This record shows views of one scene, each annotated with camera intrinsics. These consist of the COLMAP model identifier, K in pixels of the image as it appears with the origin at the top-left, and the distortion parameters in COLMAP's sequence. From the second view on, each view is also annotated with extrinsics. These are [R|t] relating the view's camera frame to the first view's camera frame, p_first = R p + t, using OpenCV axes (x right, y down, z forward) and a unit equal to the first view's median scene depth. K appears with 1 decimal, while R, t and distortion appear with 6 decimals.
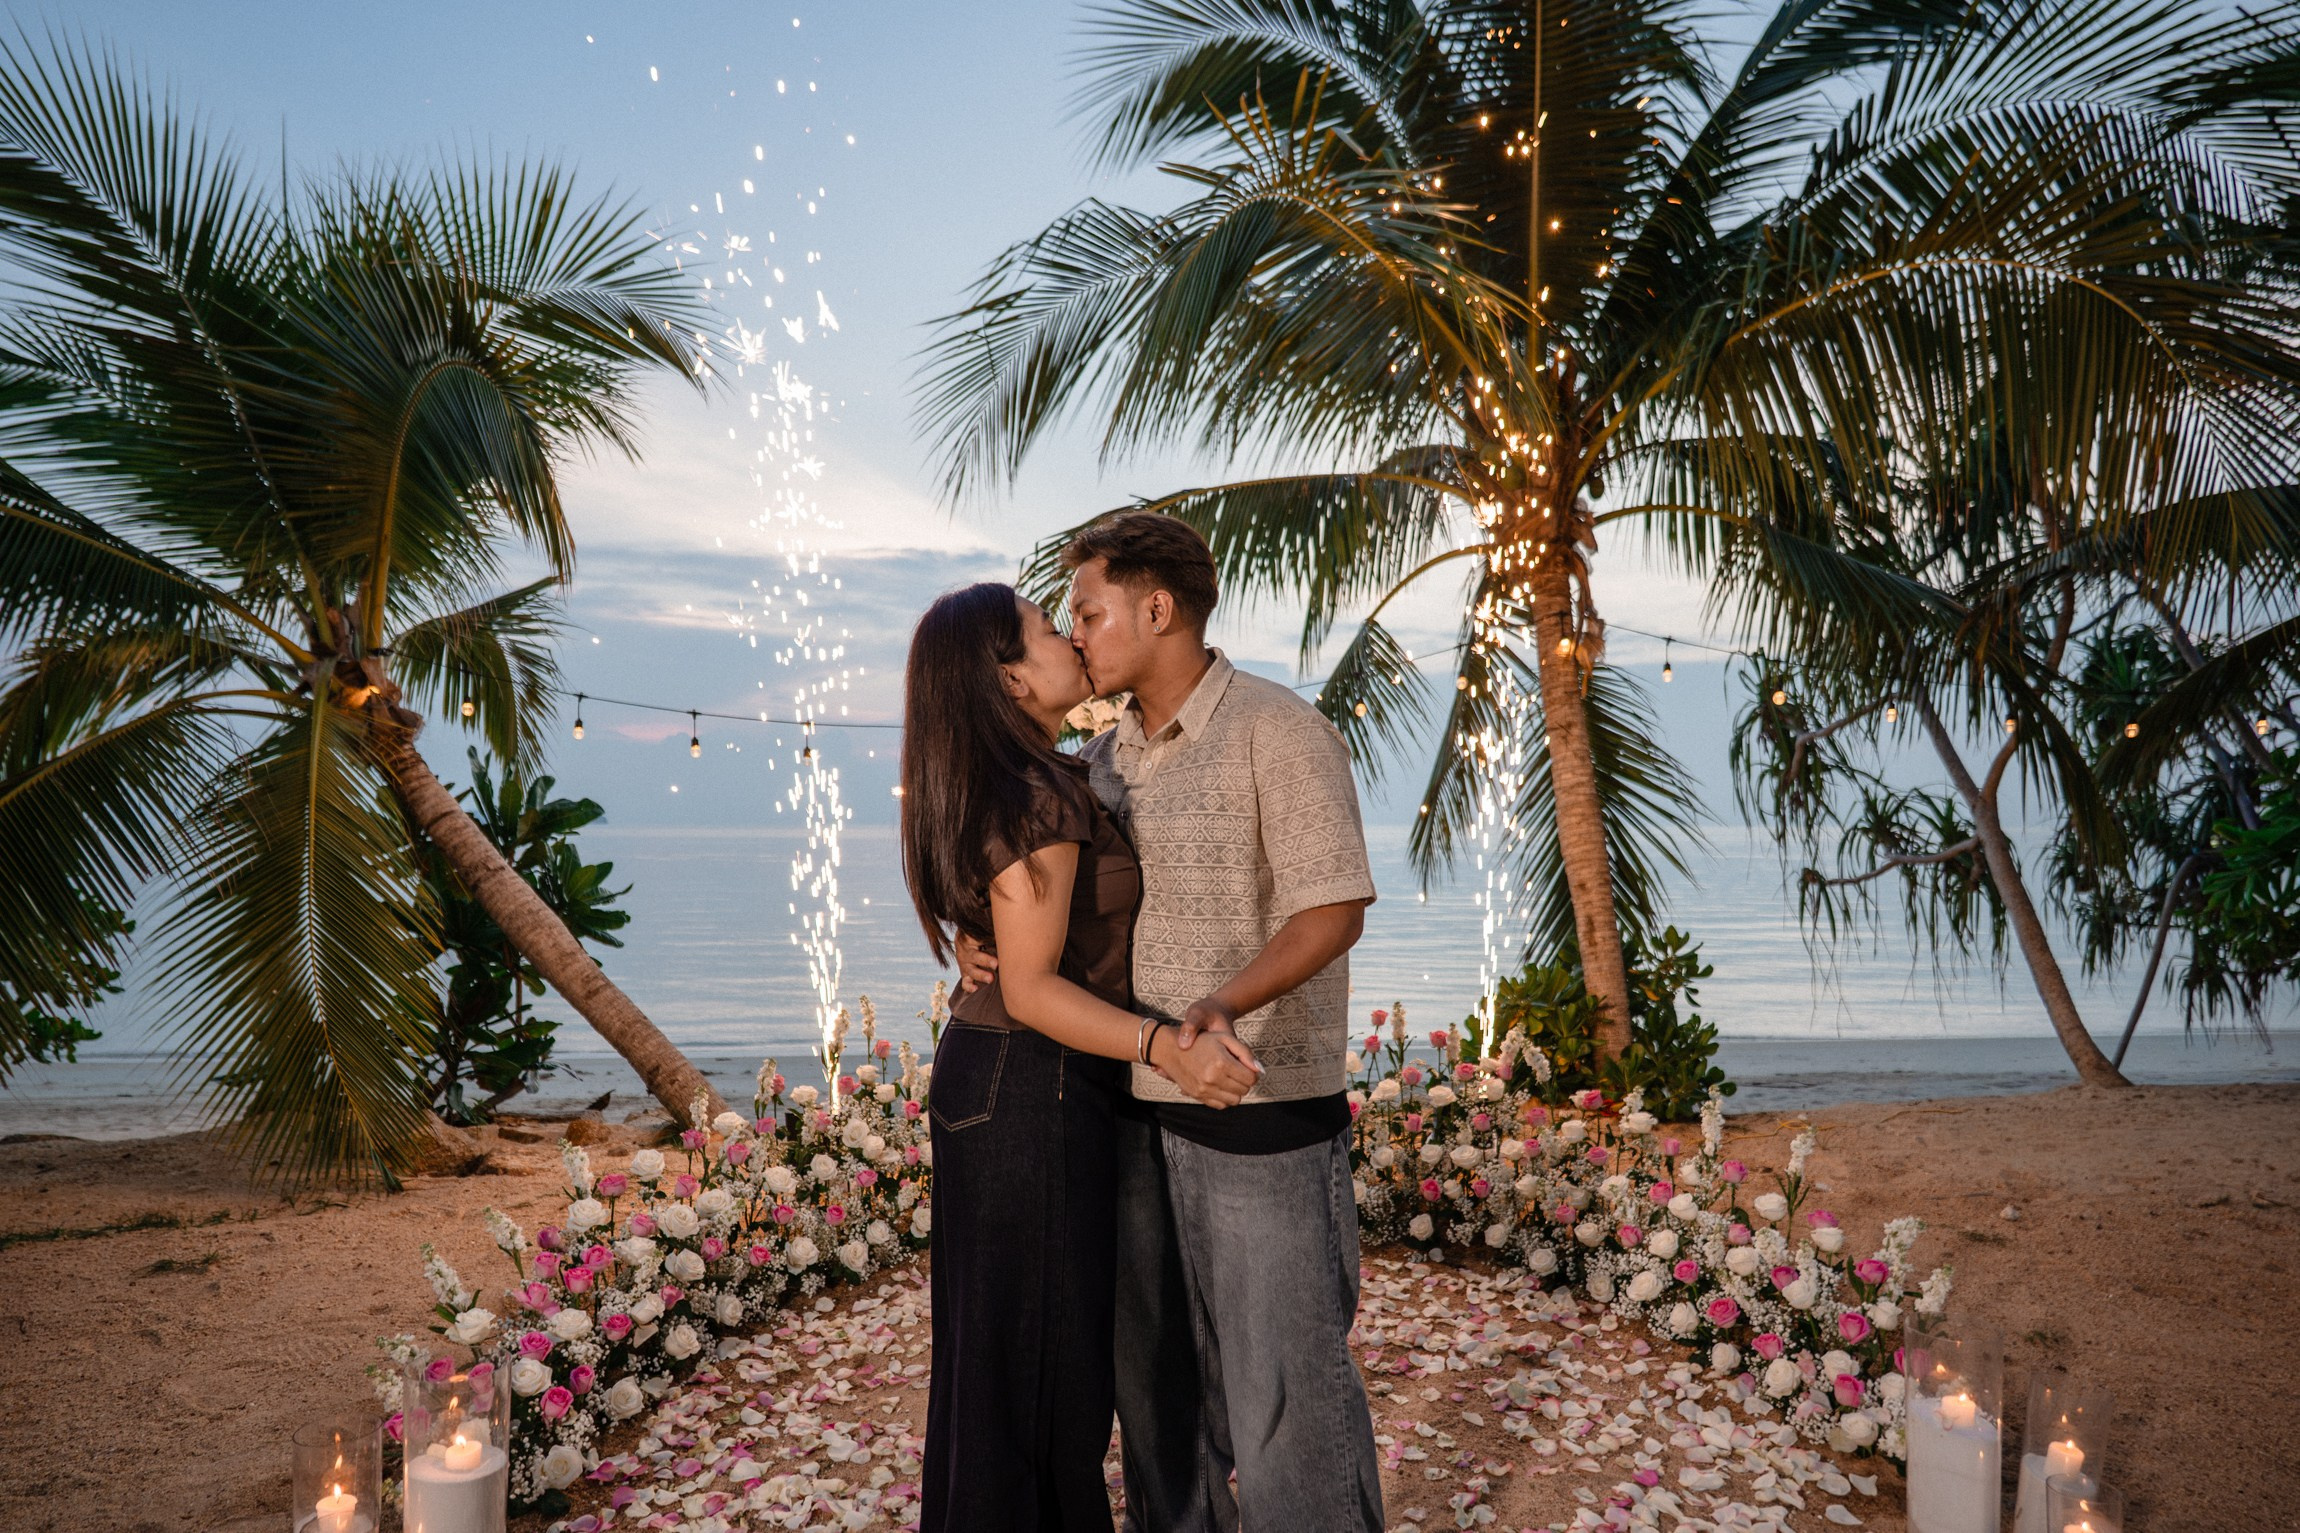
lens RADIAL K [[1253.6, 0, 1231.9], [0, 1253.6, 886.6], [0, 0, 1]] dist [-0.003823, 0.000389]
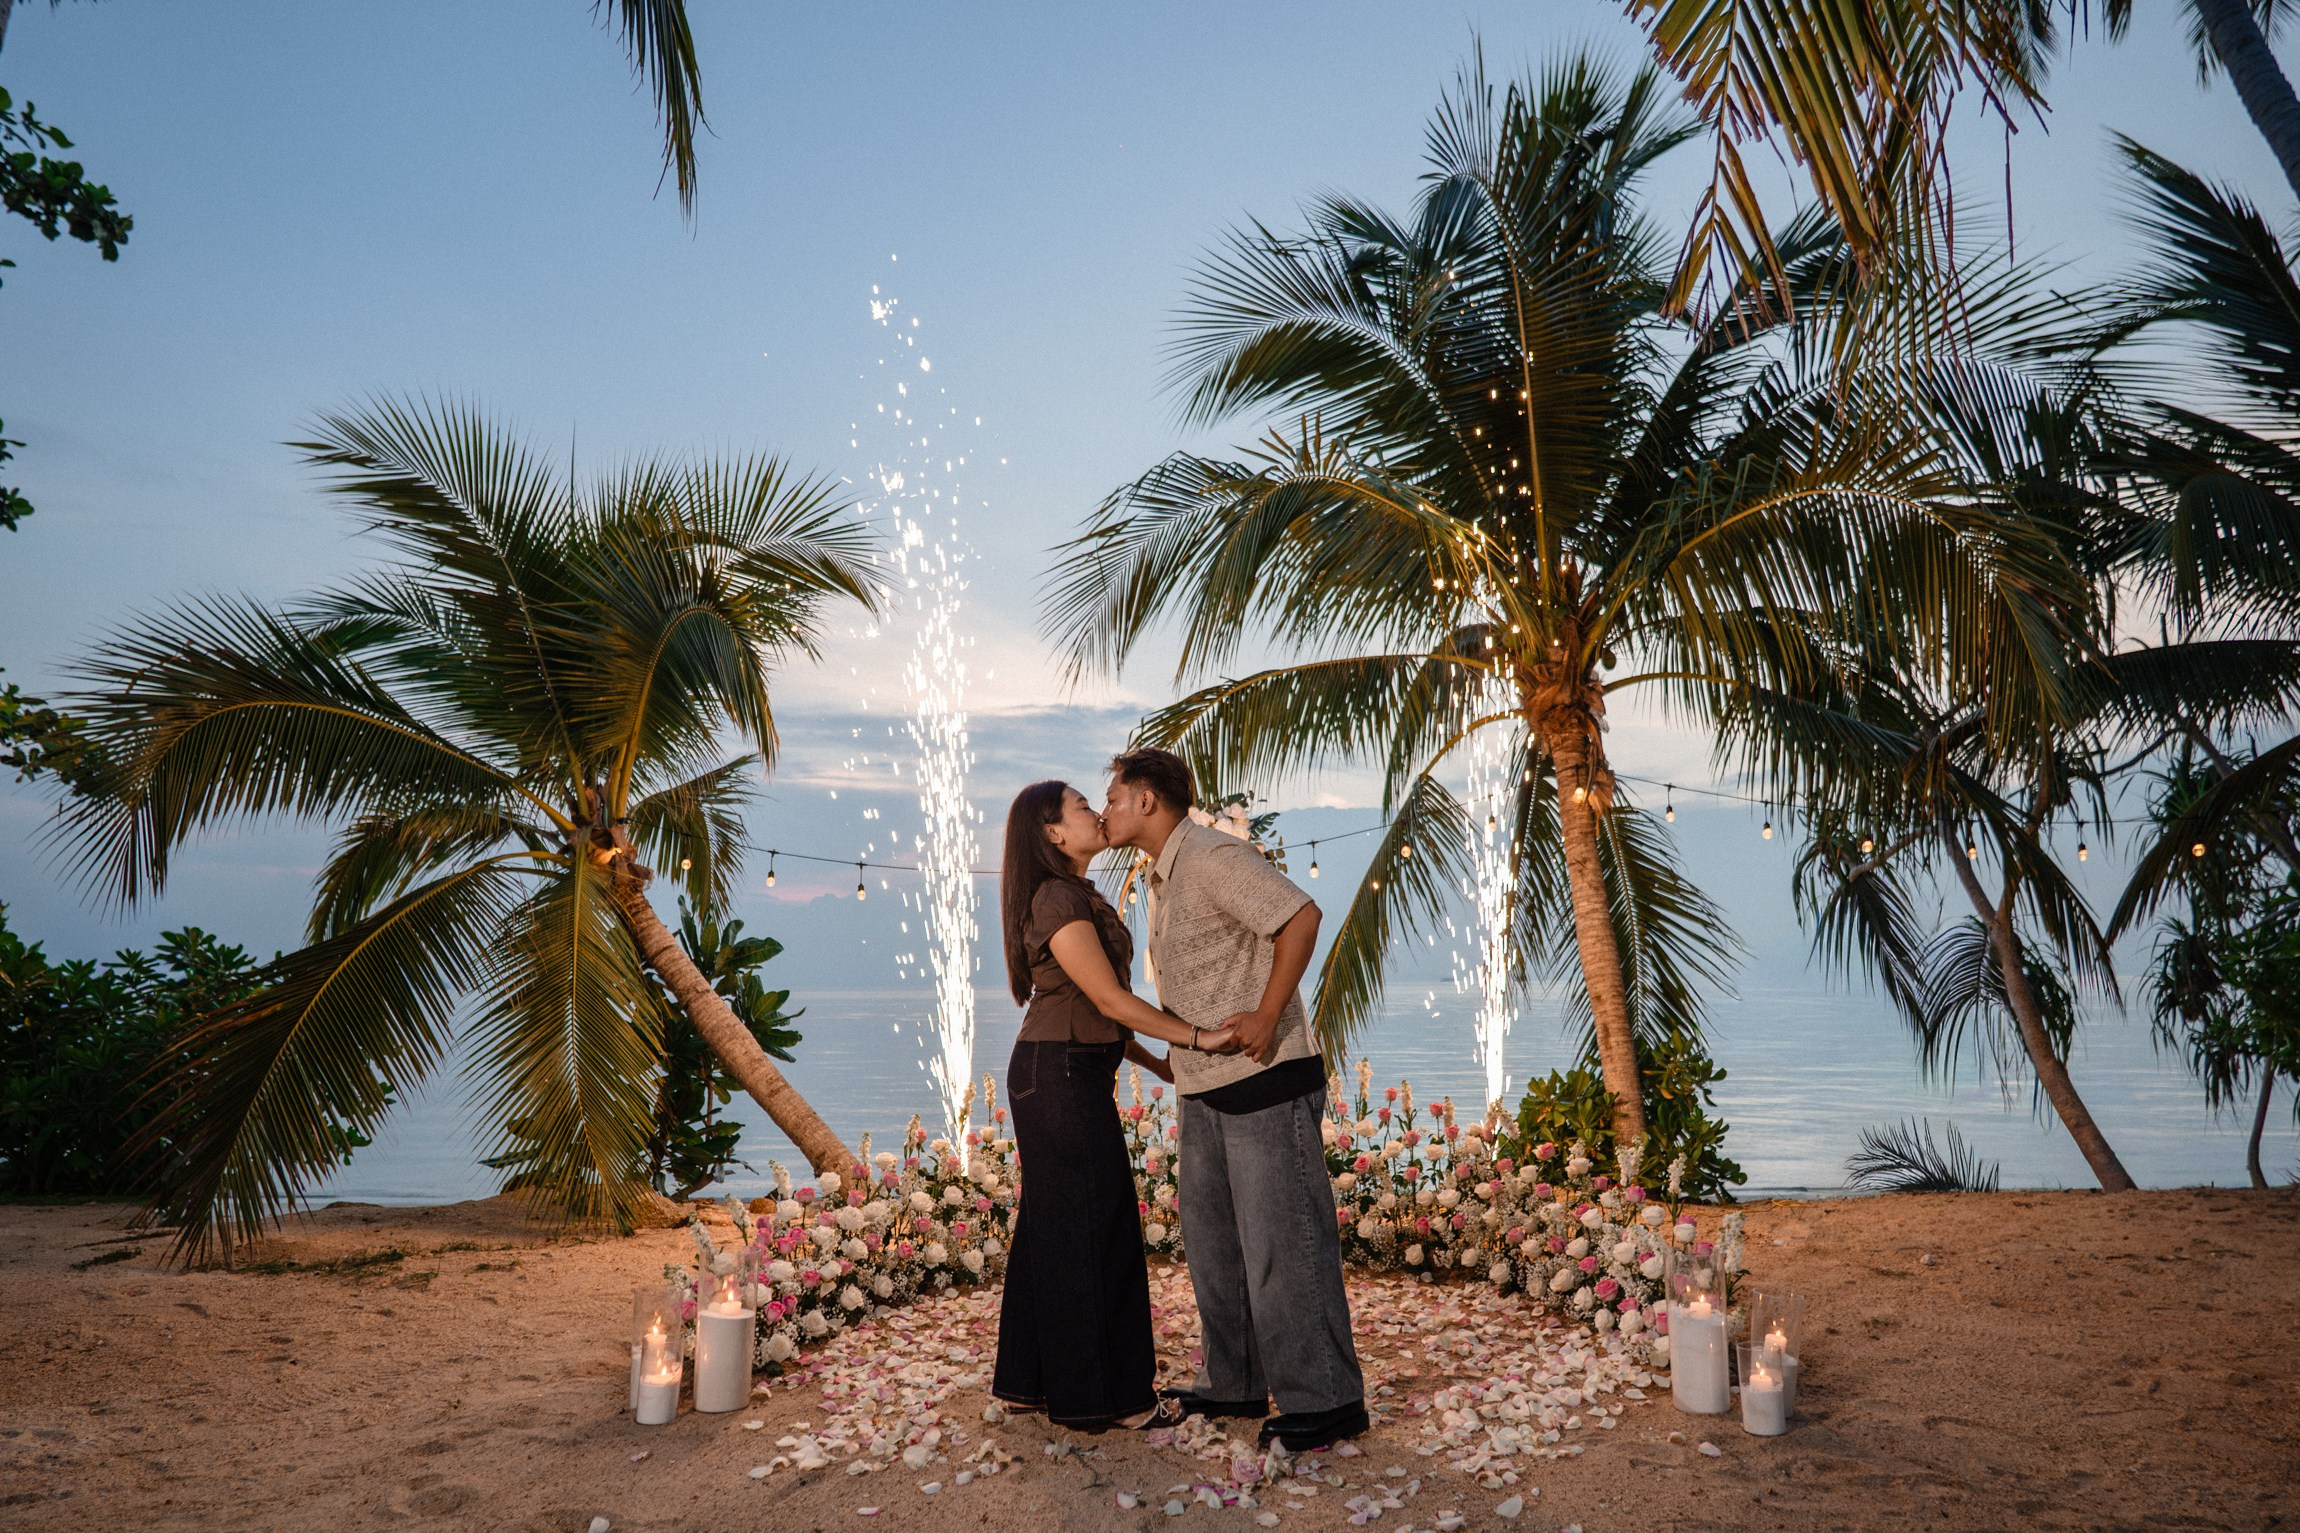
lens RADIAL K [[1297.3, 0, 1259.0], [0, 1297.3, 895.9], [0, 0, 1]] dist [-0.003454, -0.000435]
pose [[0.995458, -0.016170, -0.093816, 0.083152], [0.005532, 0.993629, -0.112566, 0.039929], [0.095039, 0.111535, 0.989206, -0.231631]]
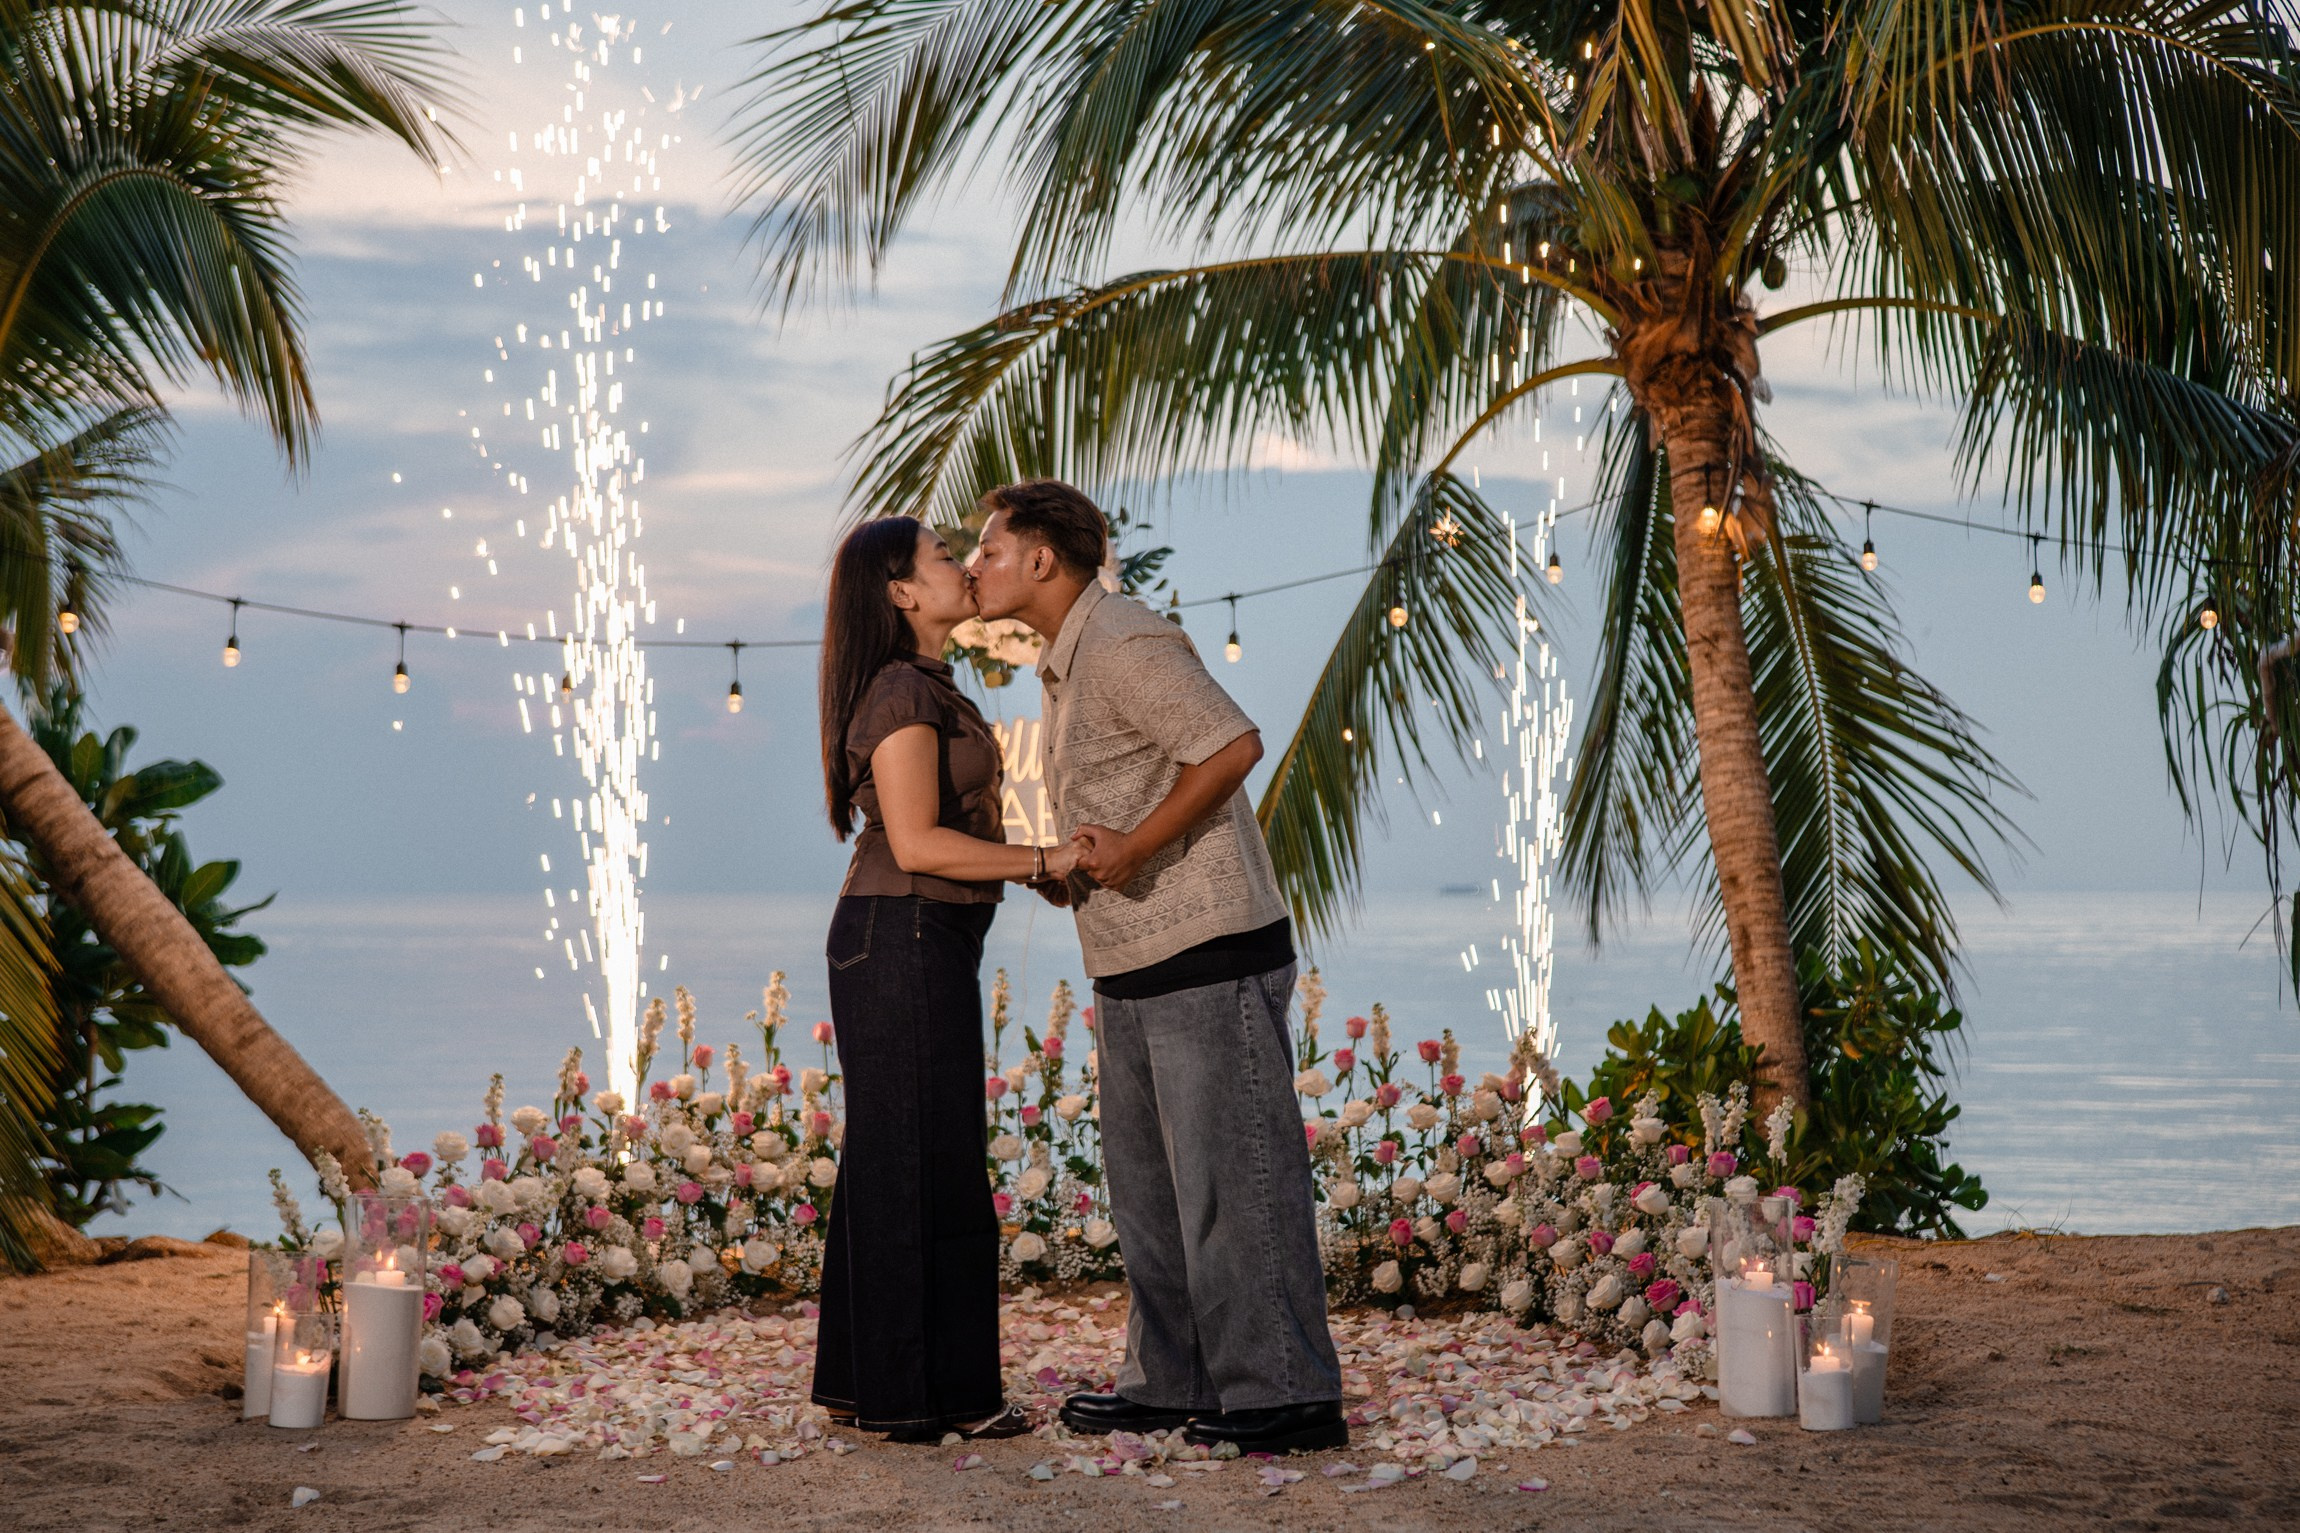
lens RADIAL K [[3111.9, 0, 1280.8], [0, 3111.9, 692.3], [0, 0, 1]] dist [0.024361, 0.004381]
pose [[0.999275, -0.004952, -0.037760, 0.107662], [0.000745, 0.993861, -0.110629, 0.083389], [0.038076, 0.110521, 0.993144, -0.648736]]
